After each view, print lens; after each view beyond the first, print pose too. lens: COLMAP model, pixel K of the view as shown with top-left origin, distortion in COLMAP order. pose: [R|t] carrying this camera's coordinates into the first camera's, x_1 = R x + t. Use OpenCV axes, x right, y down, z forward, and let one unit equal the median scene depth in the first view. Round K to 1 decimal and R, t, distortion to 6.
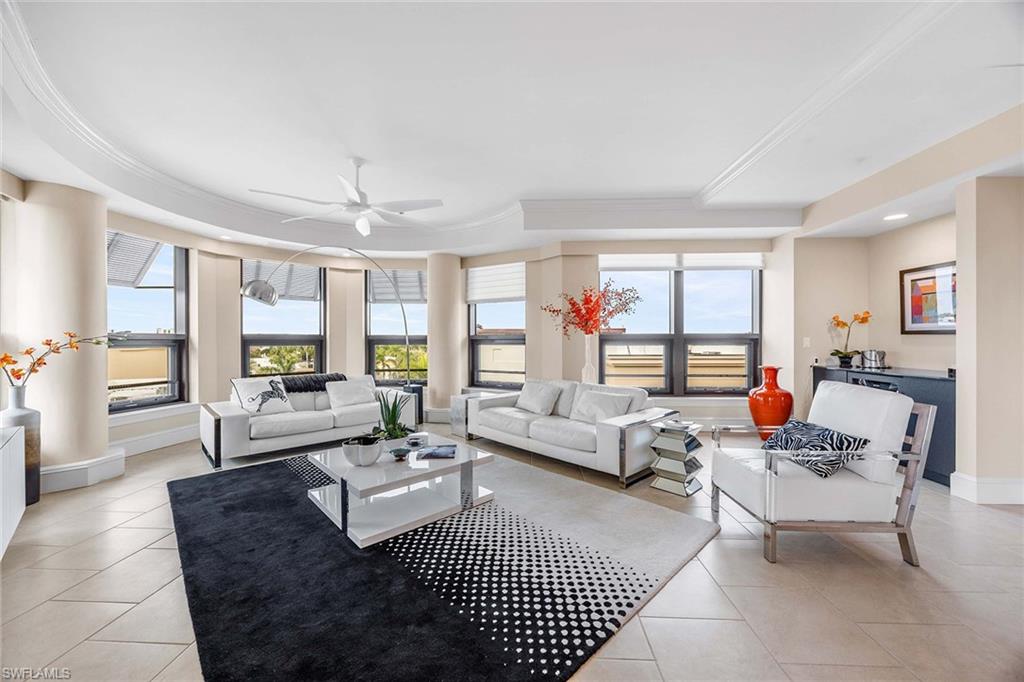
lens RADIAL K [[390.1, 0, 512.9], [0, 390.1, 340.4], [0, 0, 1]] dist [-0.005227, 0.000646]
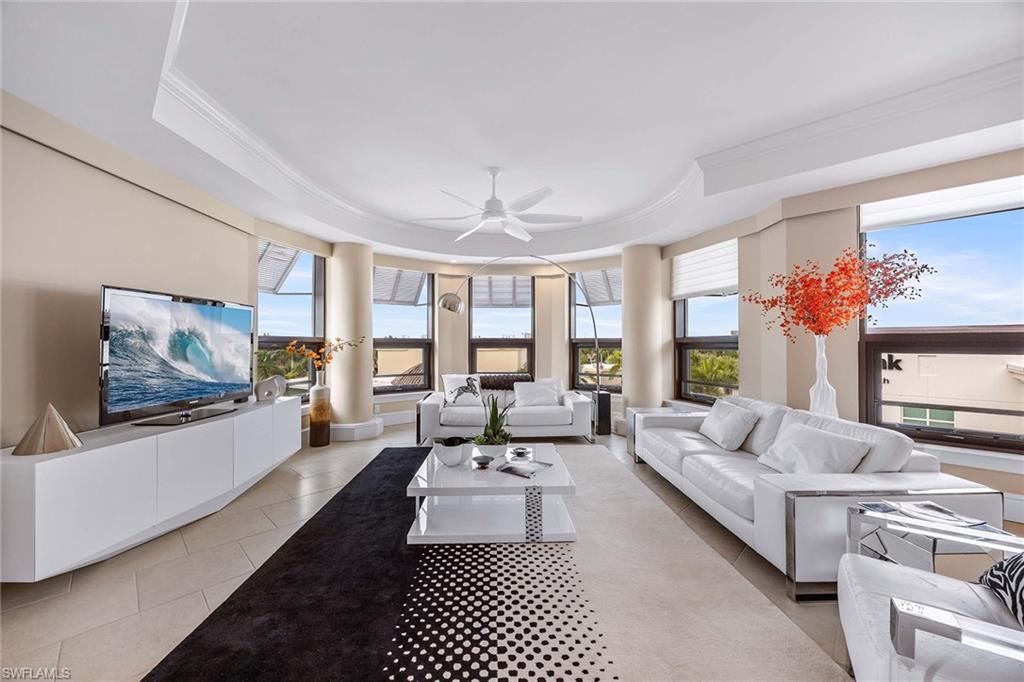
lens RADIAL K [[390.1, 0, 510.4], [0, 390.1, 340.9], [0, 0, 1]] dist [-0.005227, 0.000646]
pose [[0.745975, -0.002462, -0.665969, 0.242123], [-0.002387, 0.999977, -0.006371, -0.000452], [0.665970, 0.006342, 0.745952, 0.193848]]
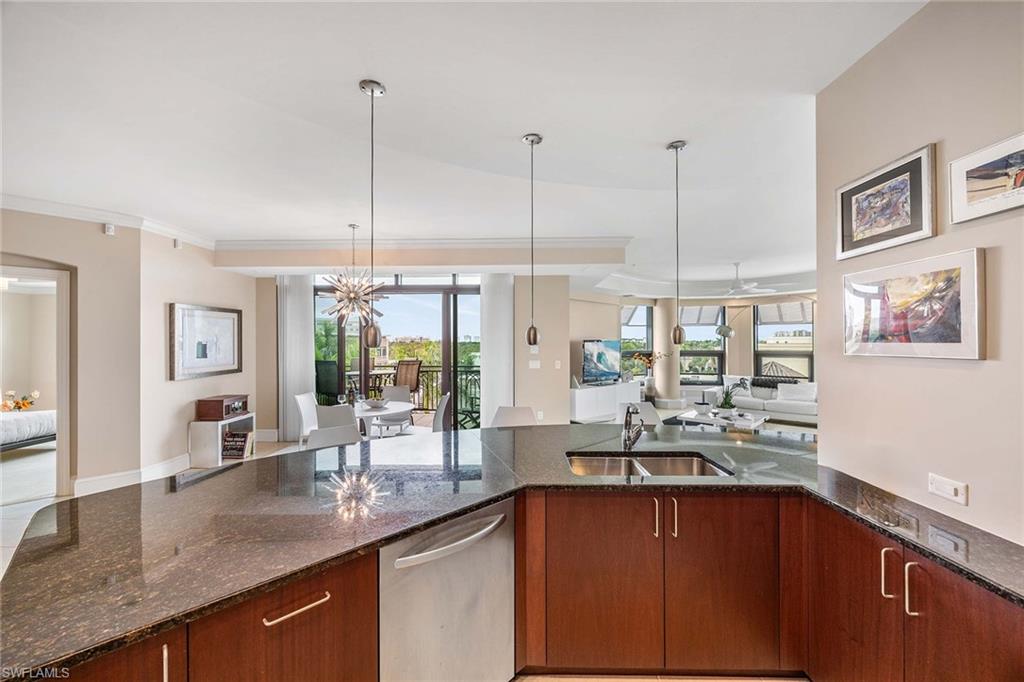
lens RADIAL K [[390.1, 0, 507.7], [0, 390.1, 340.1], [0, 0, 1]] dist [-0.005227, 0.000646]
pose [[0.015725, -0.003497, -0.999870, 1.097487], [0.002659, 0.999990, -0.003455, -0.064849], [0.999873, -0.002604, 0.015734, -0.105629]]
